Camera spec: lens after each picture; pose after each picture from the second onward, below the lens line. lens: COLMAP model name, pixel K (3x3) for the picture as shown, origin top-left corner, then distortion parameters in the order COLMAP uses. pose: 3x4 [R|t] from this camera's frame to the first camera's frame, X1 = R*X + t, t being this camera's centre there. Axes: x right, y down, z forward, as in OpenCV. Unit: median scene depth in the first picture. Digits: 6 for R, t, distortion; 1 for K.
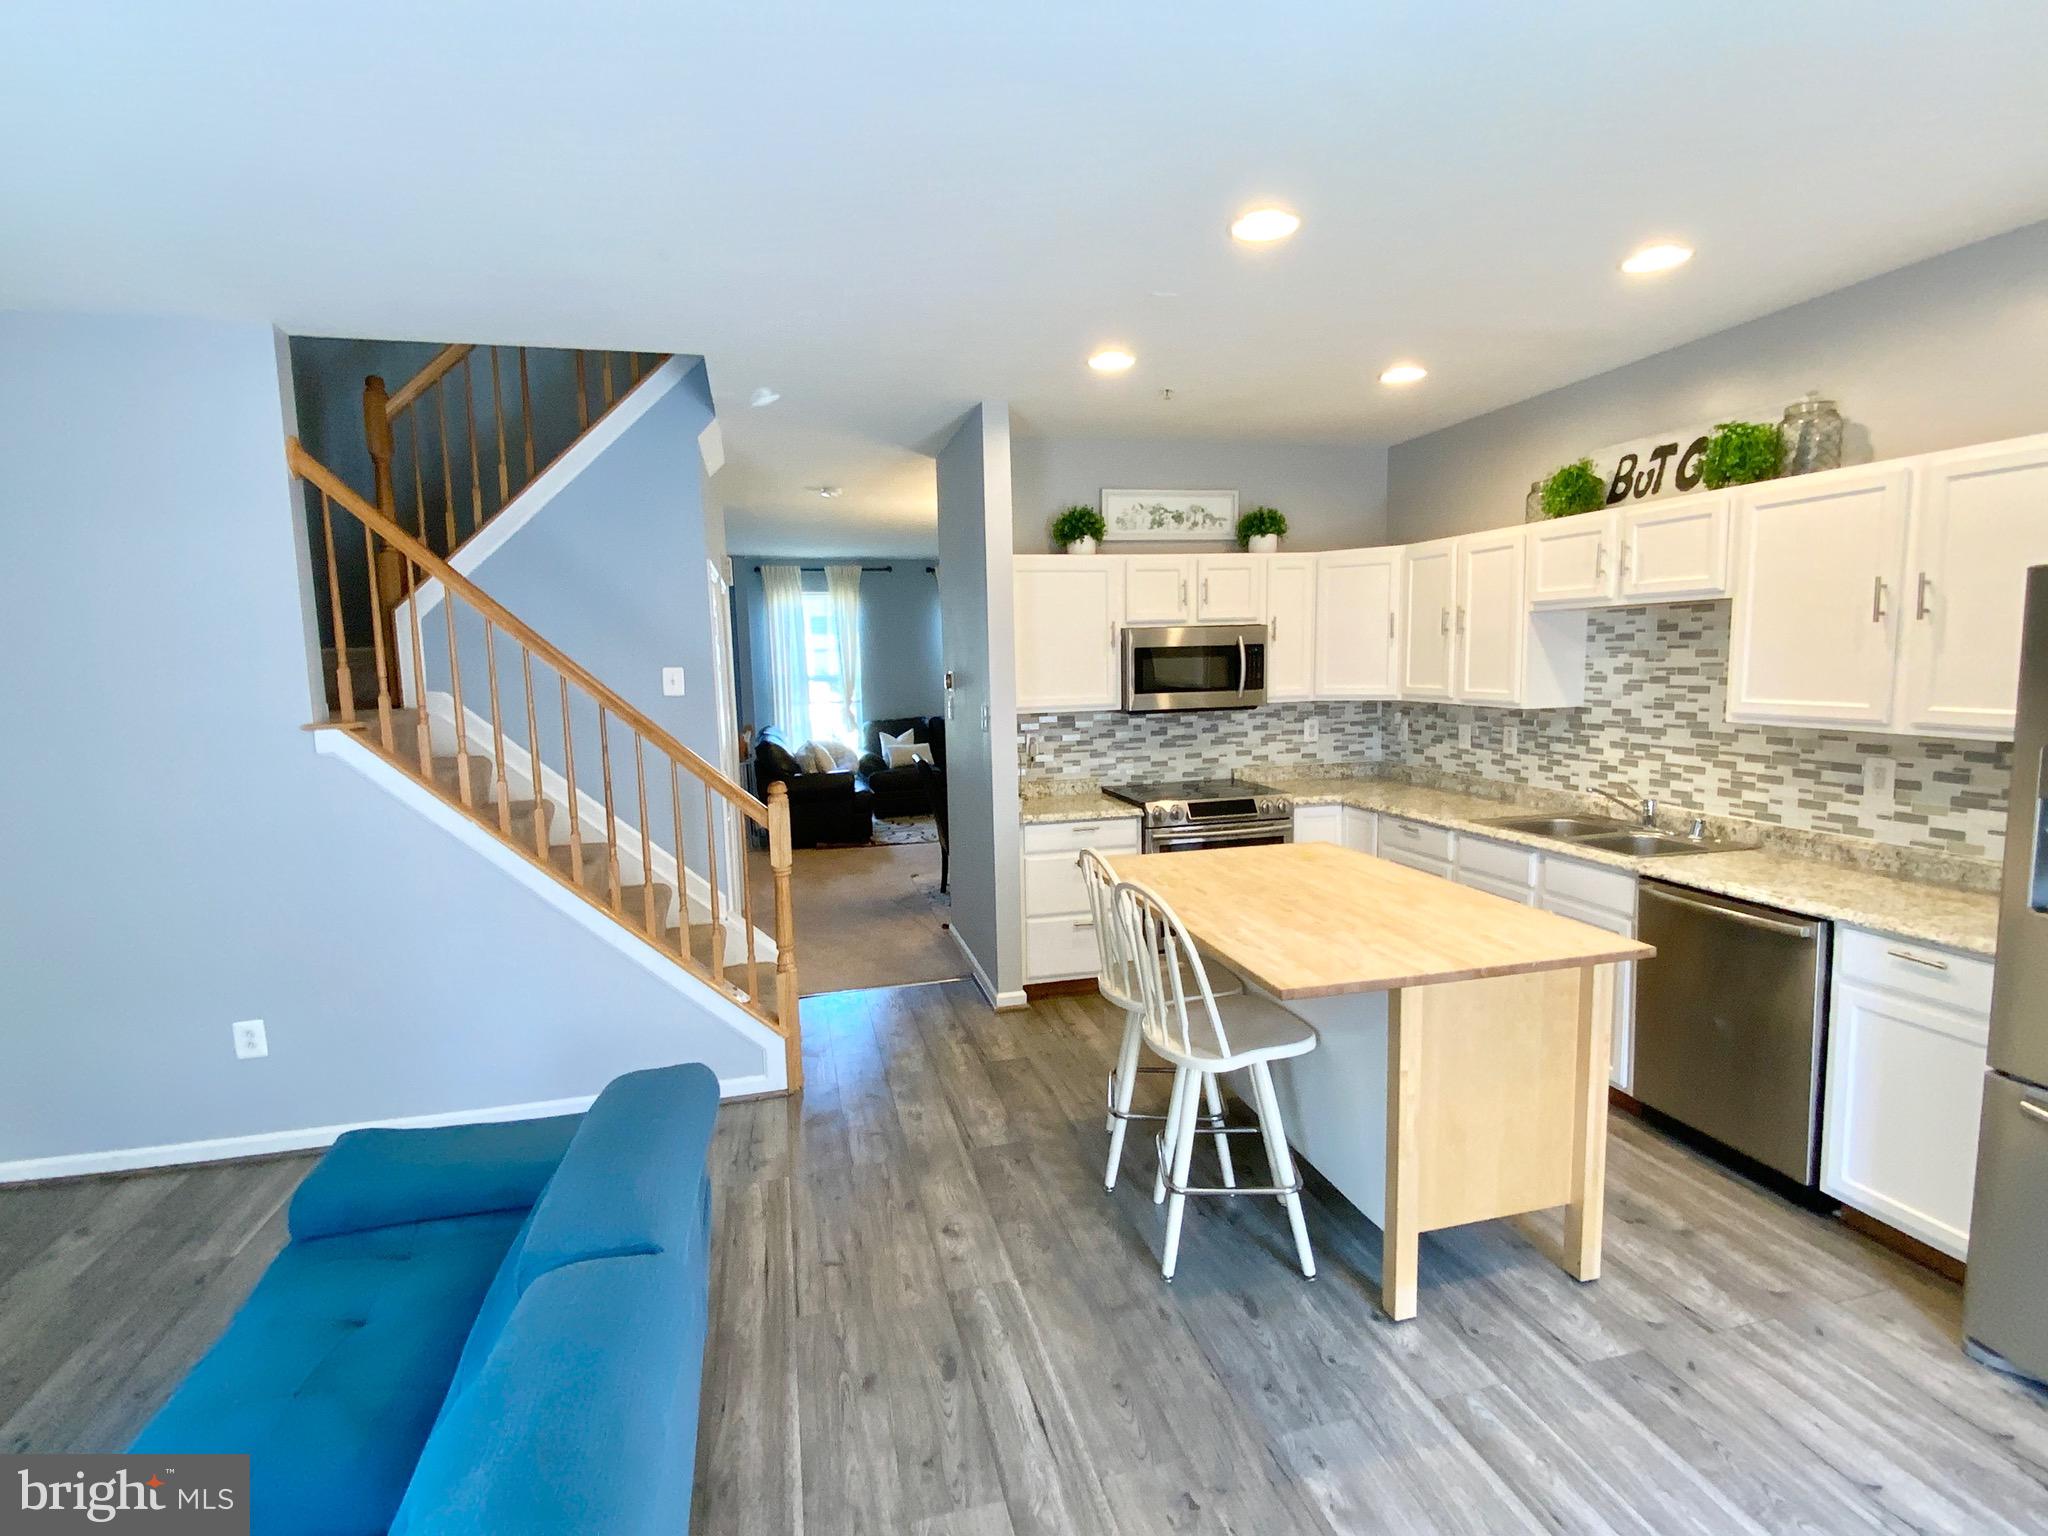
lens RADIAL K [[993.7, 0, 1023.6], [0, 993.7, 753.0], [0, 0, 1]] dist [0.019469, -0.015252]
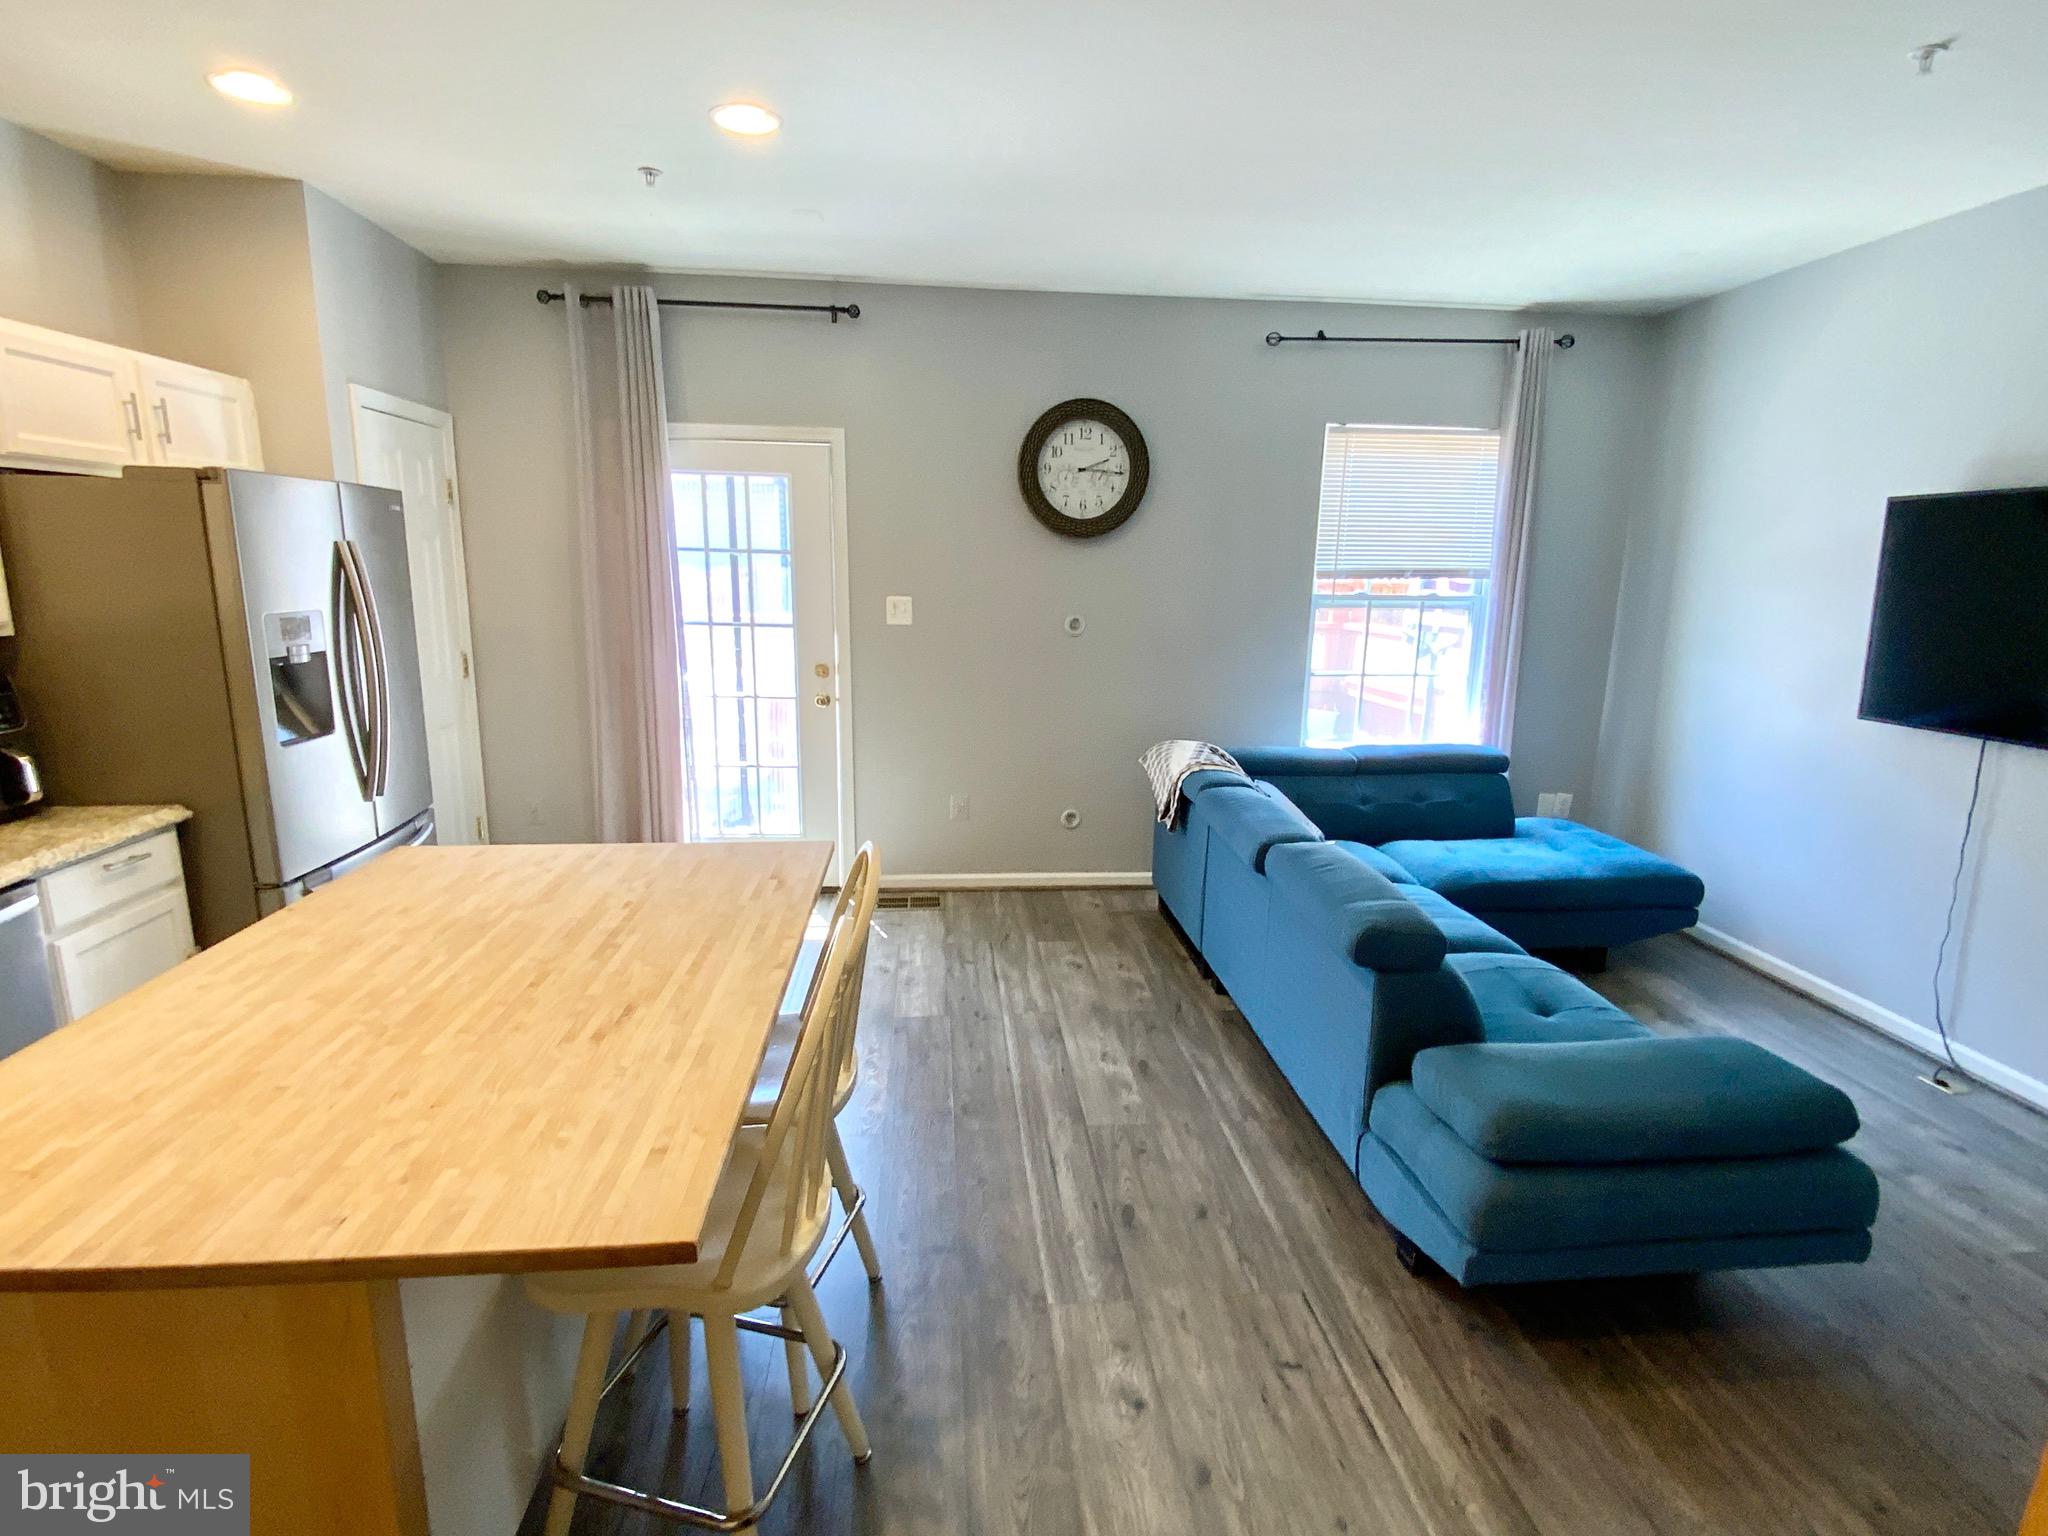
lens RADIAL K [[993.7, 0, 1021.8], [0, 993.7, 771.4], [0, 0, 1]] dist [0.019469, -0.015252]
pose [[-0.987352, -0.021474, 0.157082, -0.068968], [0.025974, 0.955489, 0.293882, -0.086810], [-0.156401, 0.294245, -0.942846, 1.085819]]
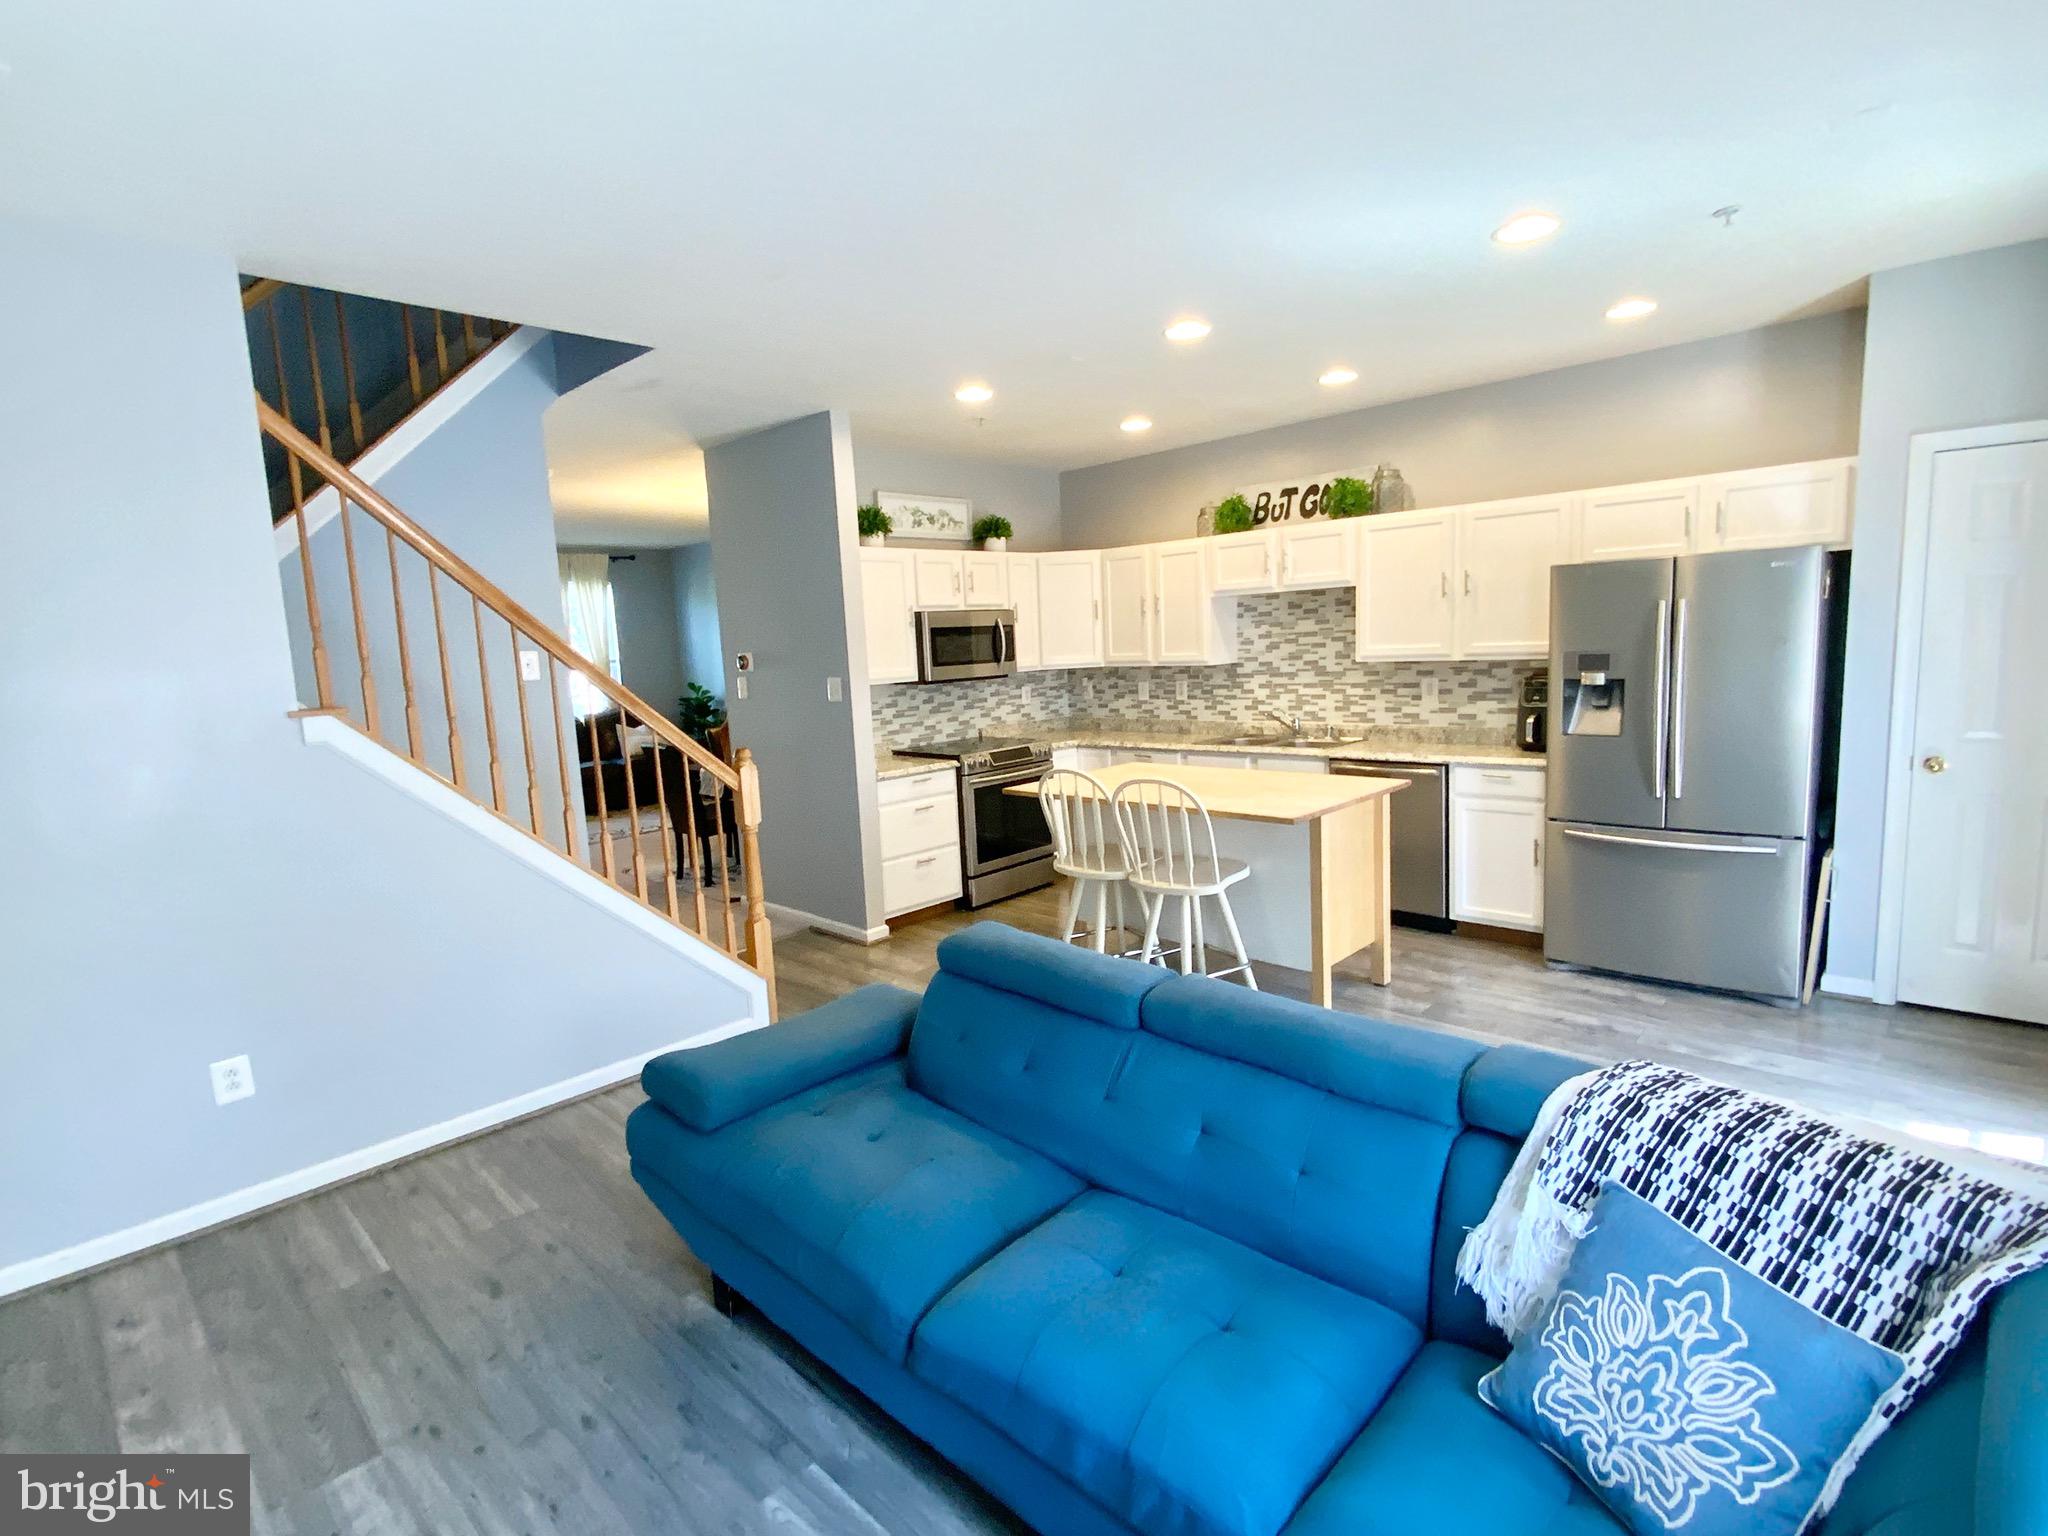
lens RADIAL K [[993.7, 0, 1015.8], [0, 993.7, 757.7], [0, 0, 1]] dist [0.019469, -0.015252]
pose [[0.850373, -0.080396, 0.520002, -0.525118], [0.079602, 0.996540, 0.023897, 0.034900], [-0.520124, 0.021072, 0.853831, -0.081703]]
